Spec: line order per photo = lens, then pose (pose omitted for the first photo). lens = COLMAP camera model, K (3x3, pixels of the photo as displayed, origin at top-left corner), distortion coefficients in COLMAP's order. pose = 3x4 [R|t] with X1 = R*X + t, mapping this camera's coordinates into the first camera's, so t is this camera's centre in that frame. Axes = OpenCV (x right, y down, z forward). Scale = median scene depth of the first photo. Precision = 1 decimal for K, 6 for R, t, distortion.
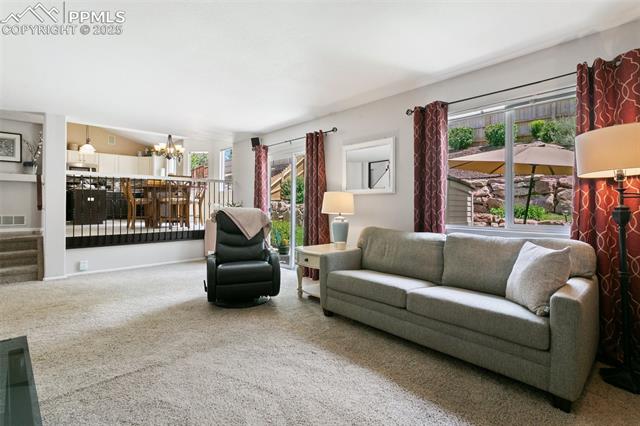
lens RADIAL K [[305.6, 0, 321.8], [0, 305.6, 204.3], [0, 0, 1]] dist [0.000285, -0.000252]
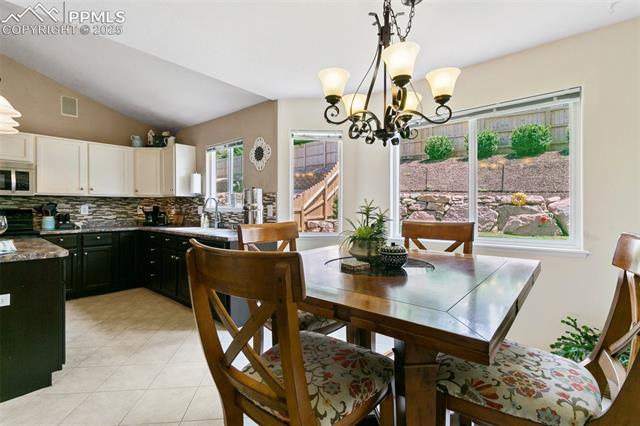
lens RADIAL K [[300.5, 0, 313.8], [0, 300.5, 206.7], [0, 0, 1]] dist [0.001280, -0.000117]
pose [[0.994711, 0.000584, 0.102715, -0.382287], [-0.000603, 1.000000, 0.000154, -0.068596], [-0.102714, -0.000215, 0.994711, 0.533424]]
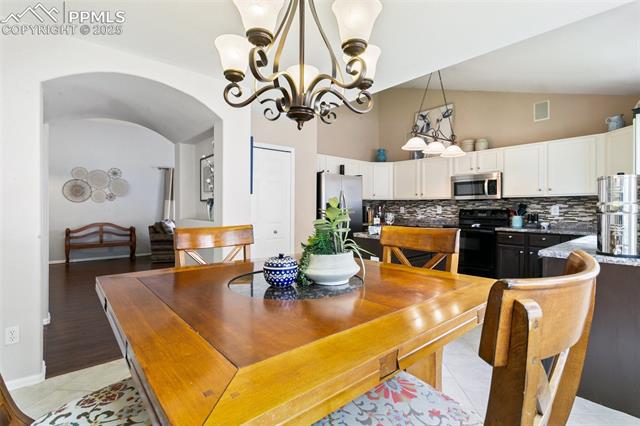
lens RADIAL K [[305.6, 0, 321.8], [0, 305.6, 204.3], [0, 0, 1]] dist [0.000285, -0.000252]
pose [[-0.044748, -0.010938, -0.998938, -0.229846], [0.003047, 0.999934, -0.011086, -0.068639], [0.998994, -0.003540, -0.044712, 0.678943]]
